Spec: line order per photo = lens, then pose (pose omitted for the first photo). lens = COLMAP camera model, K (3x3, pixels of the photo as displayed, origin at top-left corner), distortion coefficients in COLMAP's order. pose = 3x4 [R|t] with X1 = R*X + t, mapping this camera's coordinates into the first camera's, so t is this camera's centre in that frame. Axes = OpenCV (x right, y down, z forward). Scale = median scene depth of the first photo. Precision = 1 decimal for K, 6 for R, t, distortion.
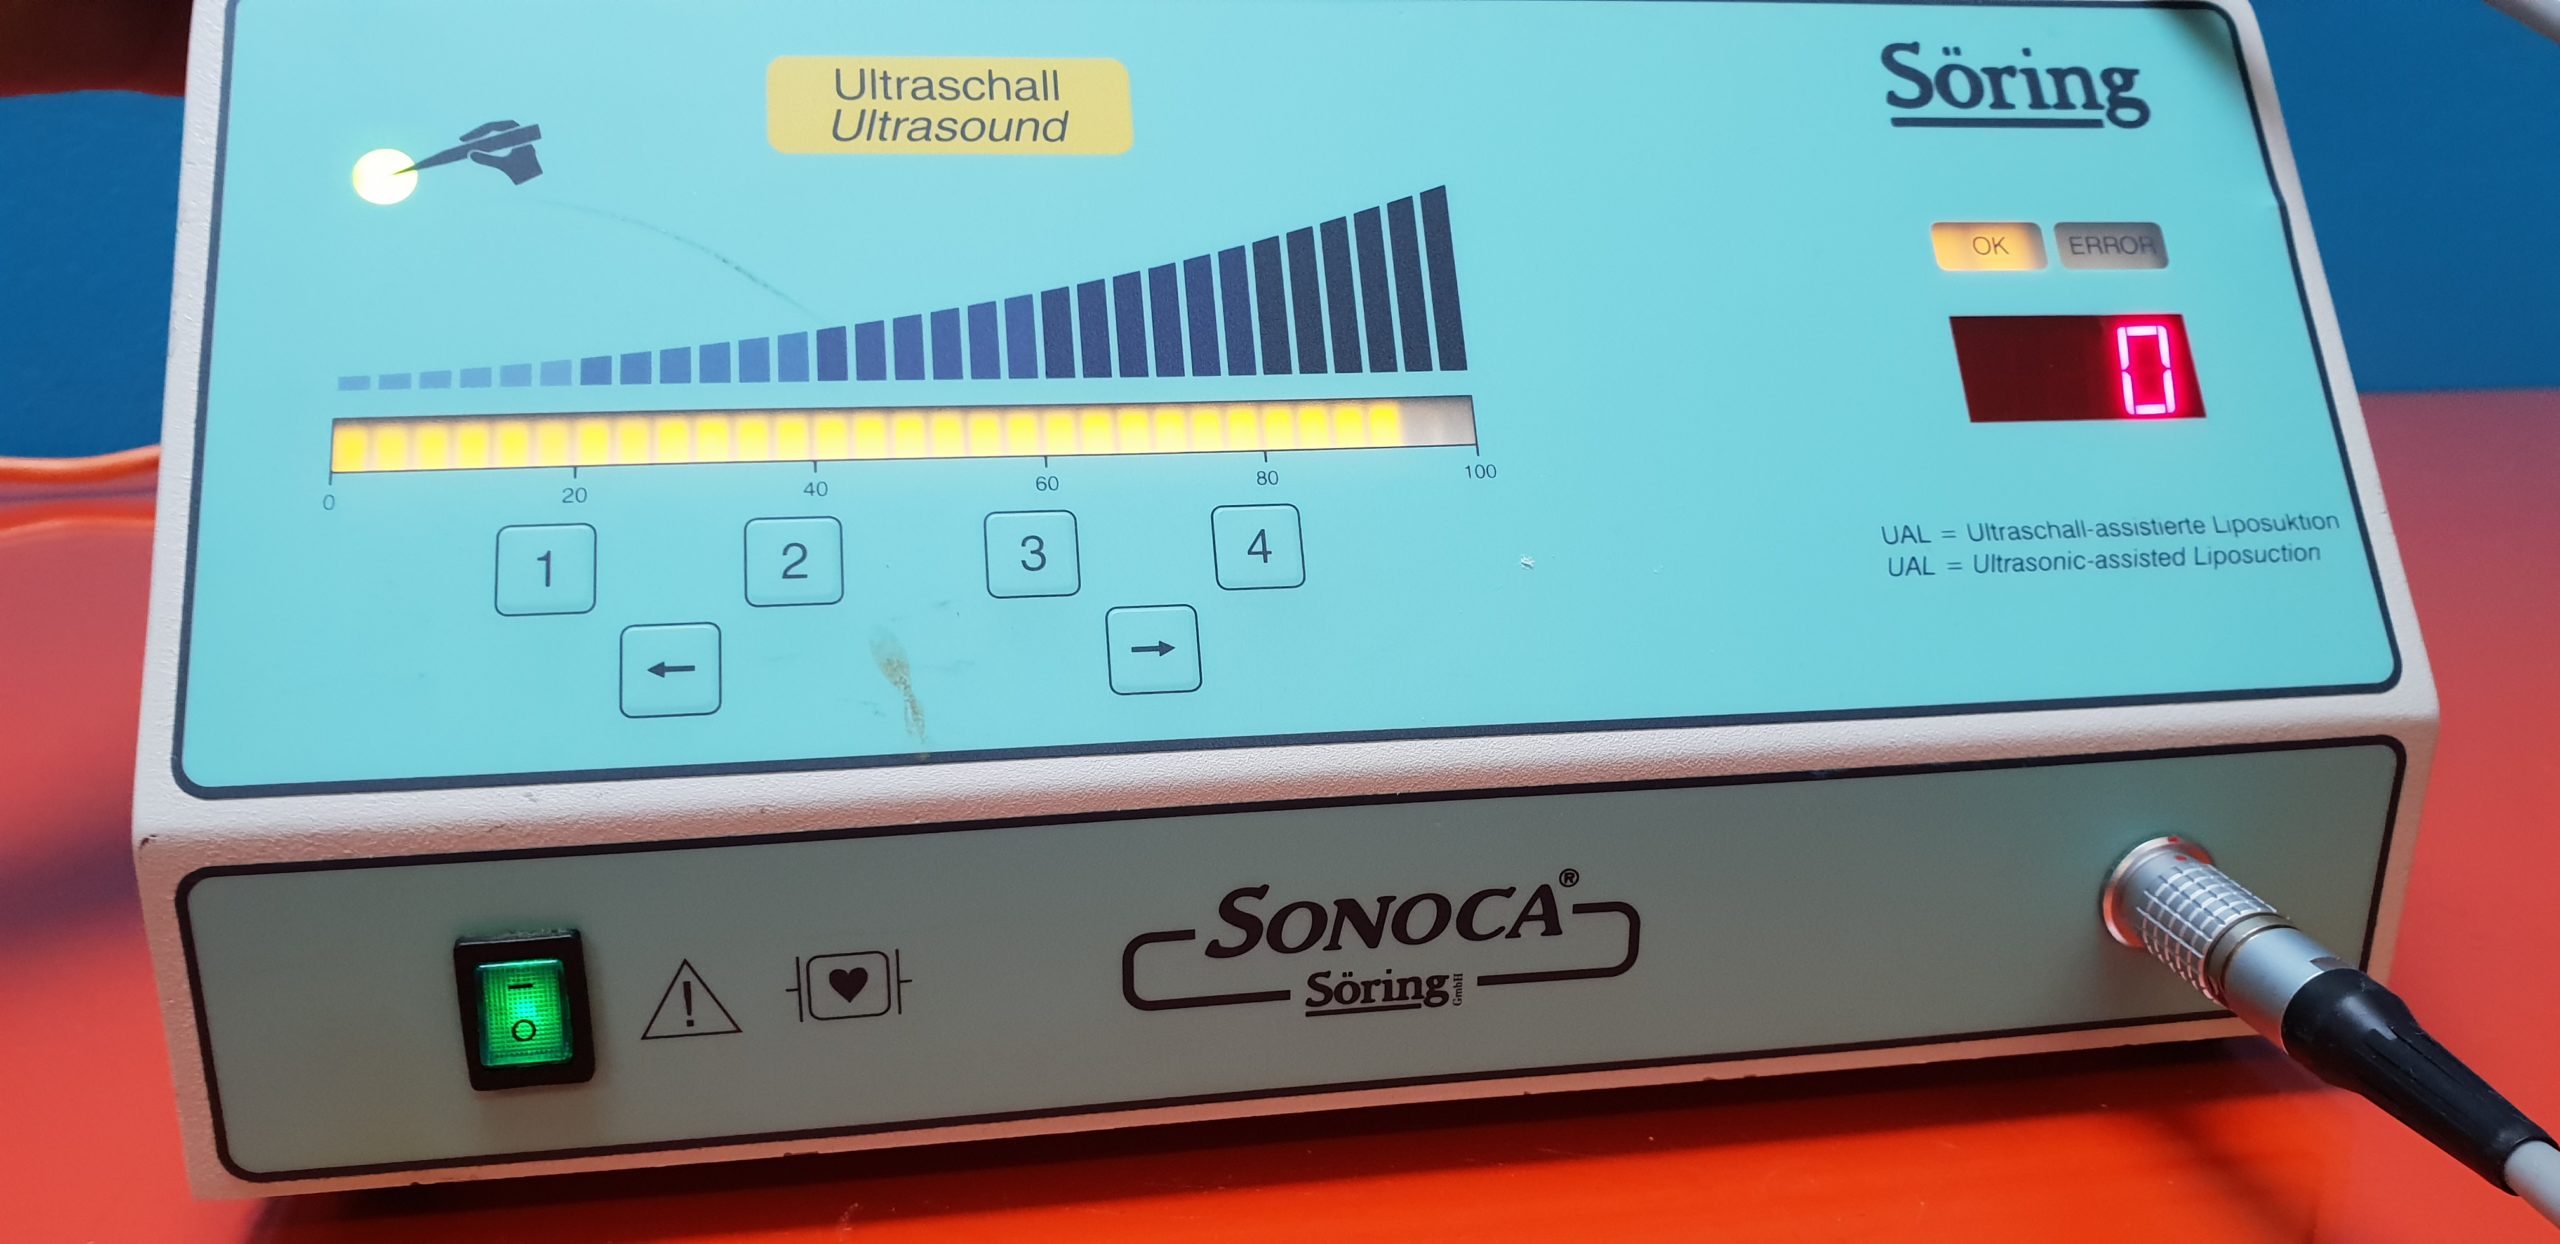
lens RADIAL K [[2133.7, 0, 1280.0], [0, 2133.7, 622.0], [0, 0, 1]] dist [0.083679, -0.338401]
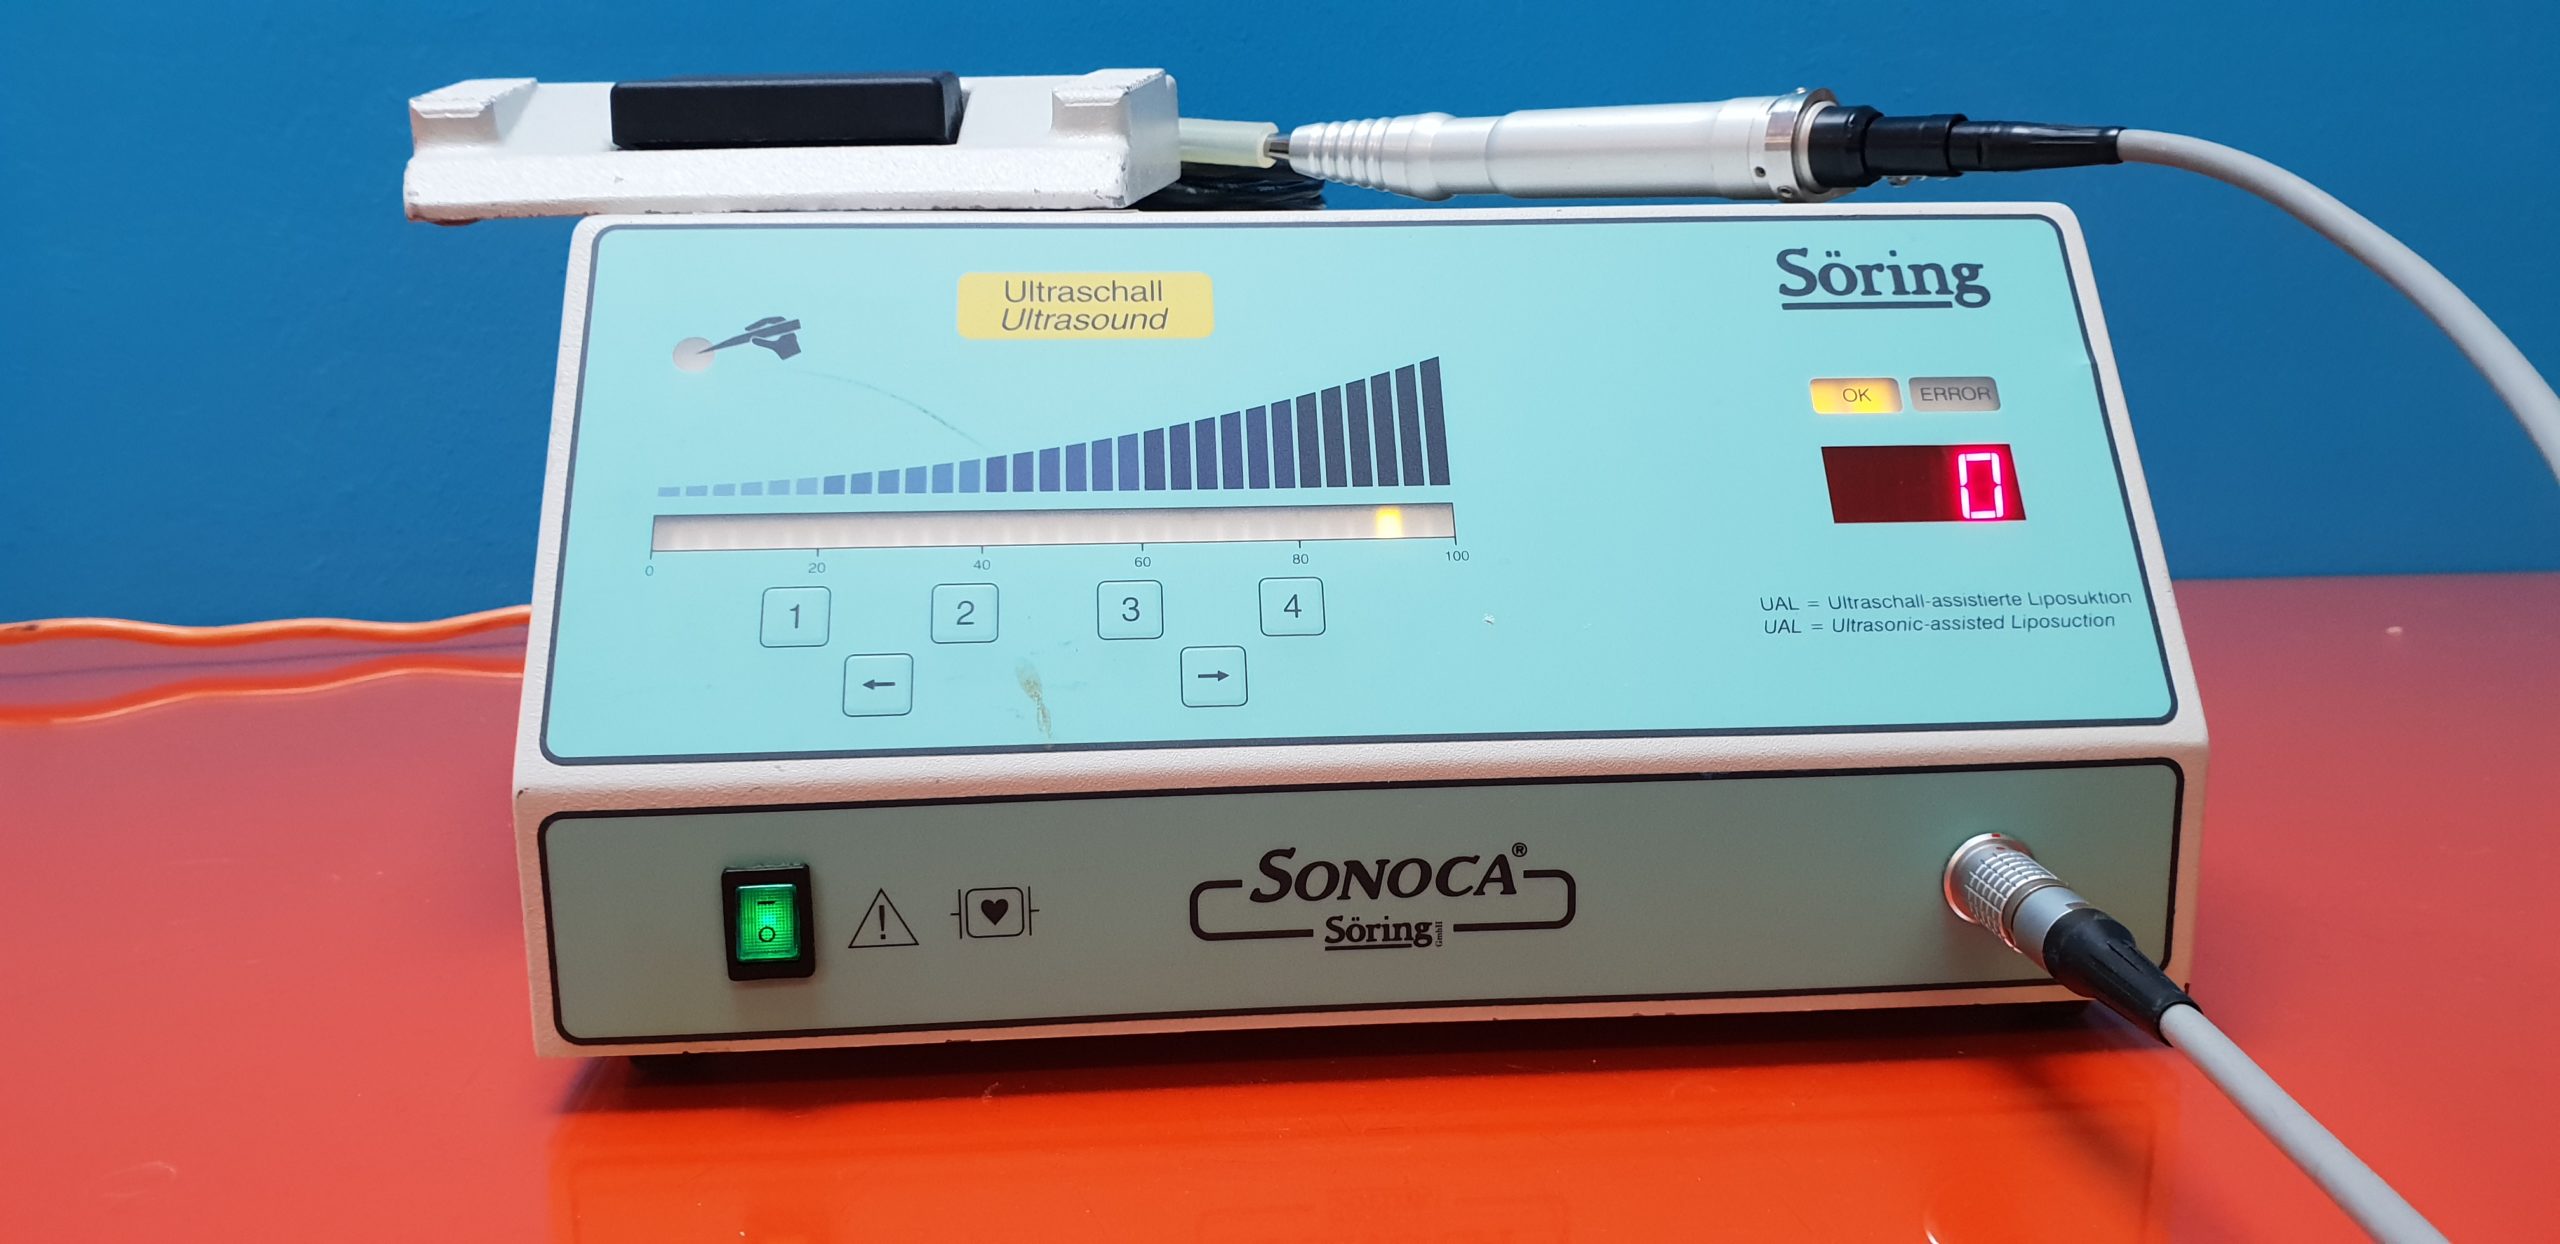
lens RADIAL K [[2095.6, 0, 1280.0], [0, 2095.6, 622.0], [0, 0, 1]] dist [0.248831, -1.235075]
pose [[0.994554, -0.002941, -0.104180, 0.123123], [-0.009049, 0.993390, -0.114433, 0.129701], [0.103828, 0.114753, 0.987953, -0.352038]]
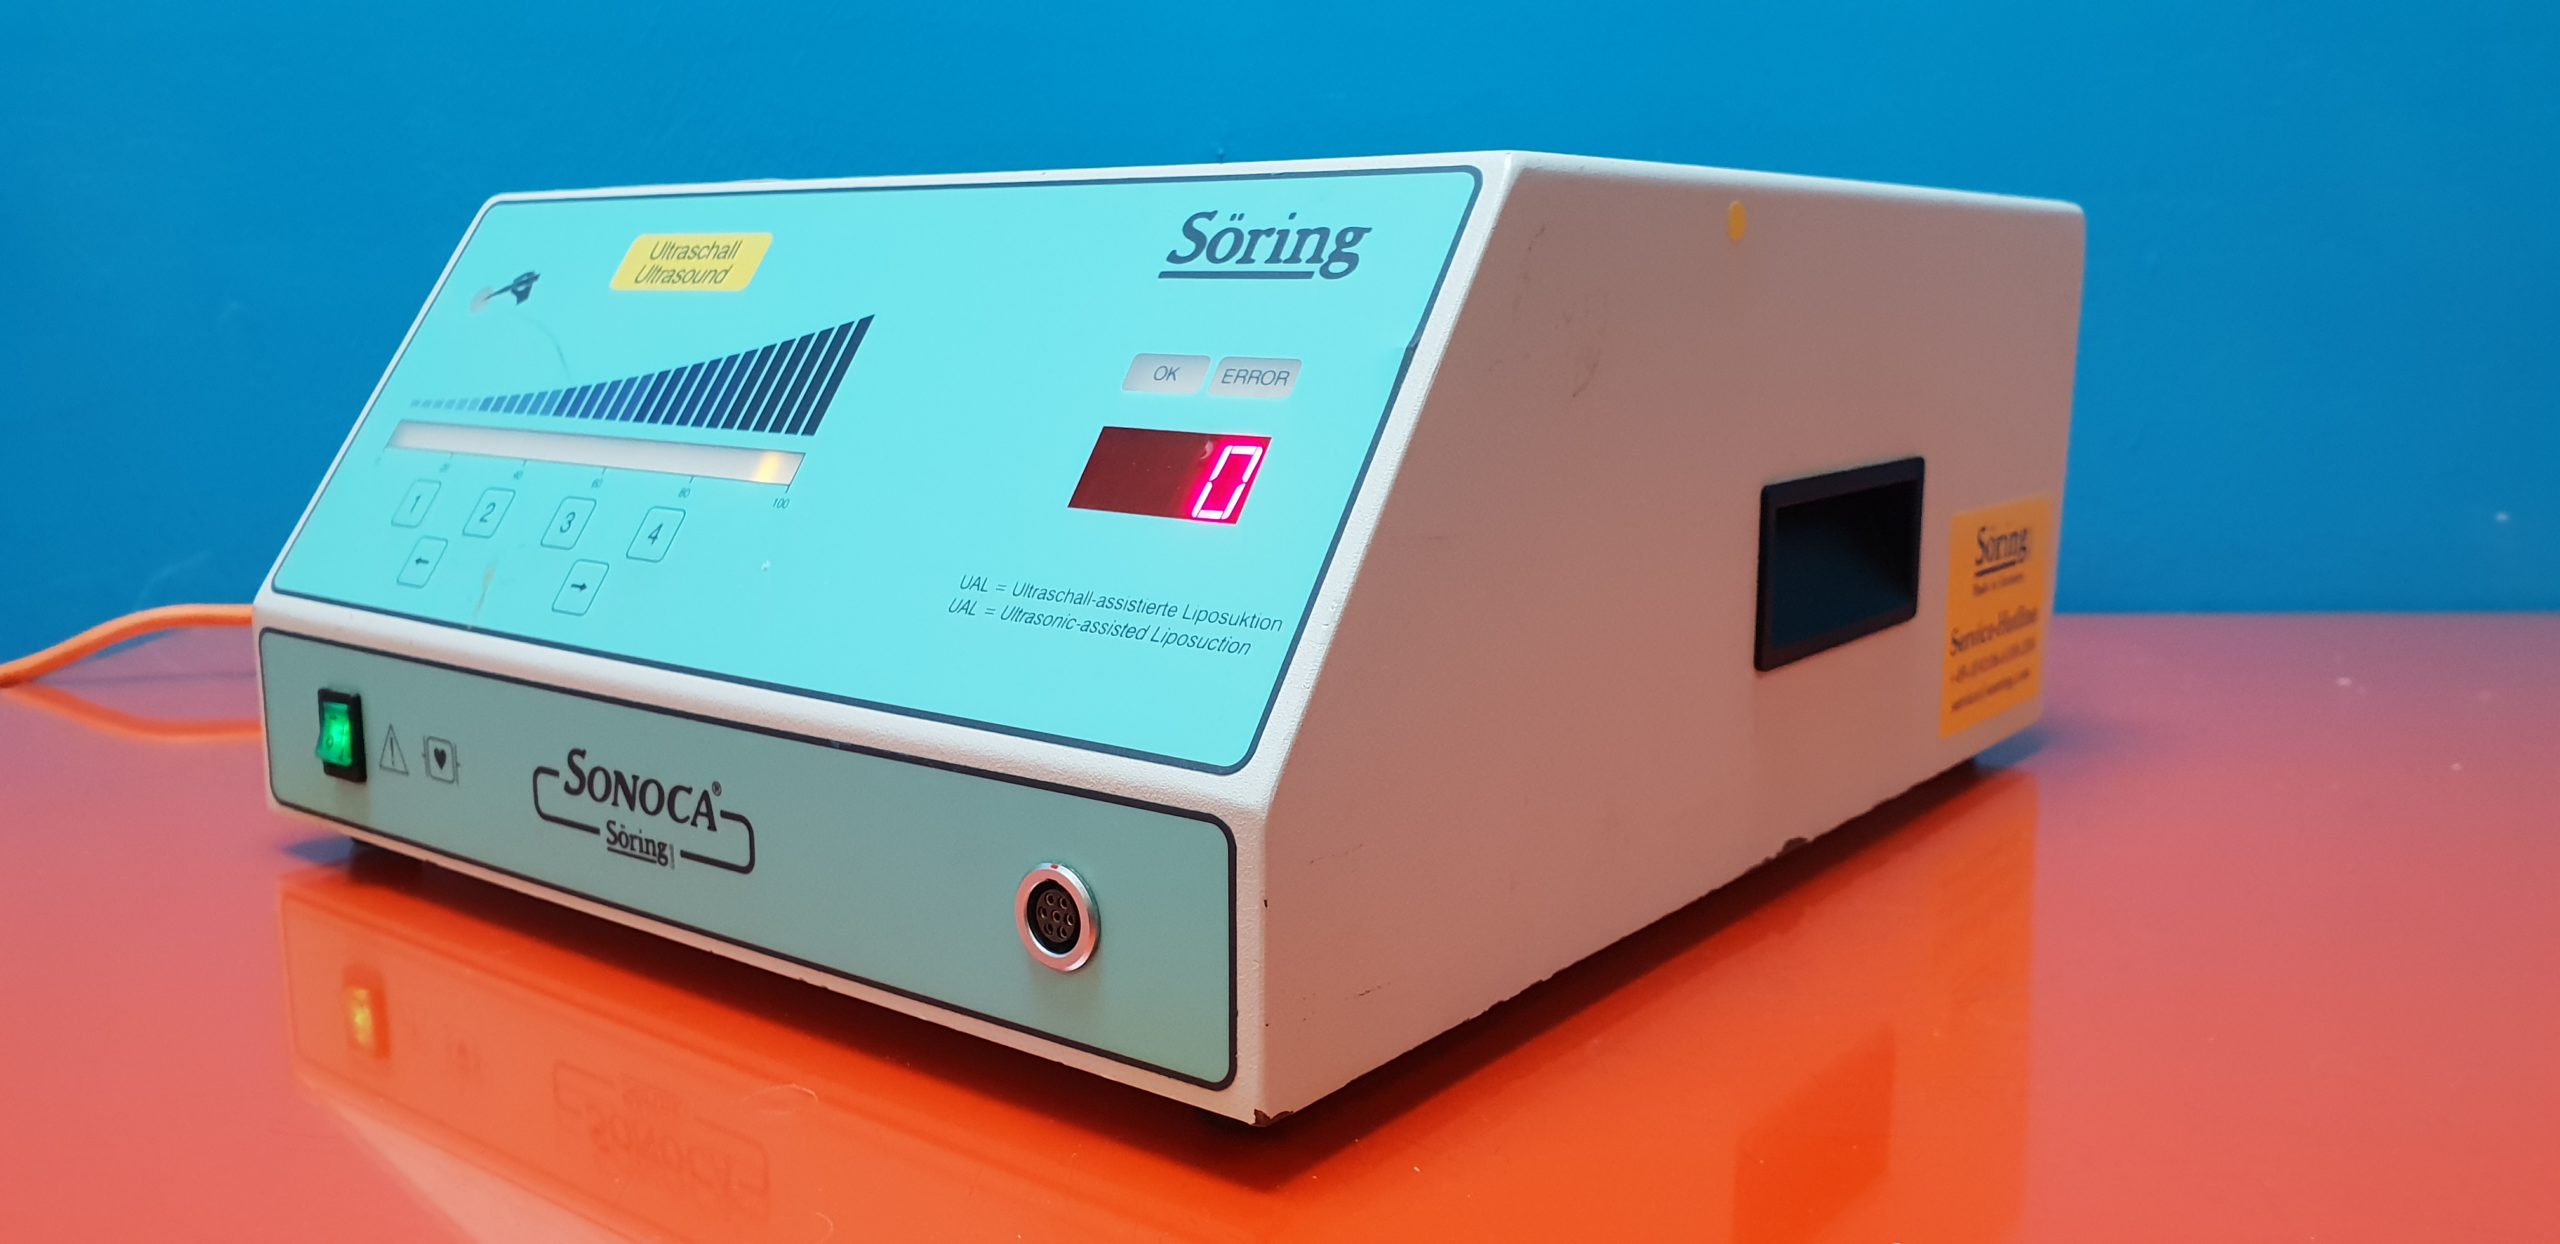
lens RADIAL K [[2095.6, 0, 1280.0], [0, 2095.6, 622.0], [0, 0, 1]] dist [0.248831, -1.235075]
pose [[0.666021, 0.108752, -0.737963, 1.372835], [-0.216000, 0.975047, -0.051253, 0.006013], [0.713975, 0.193536, 0.672893, 0.315282]]
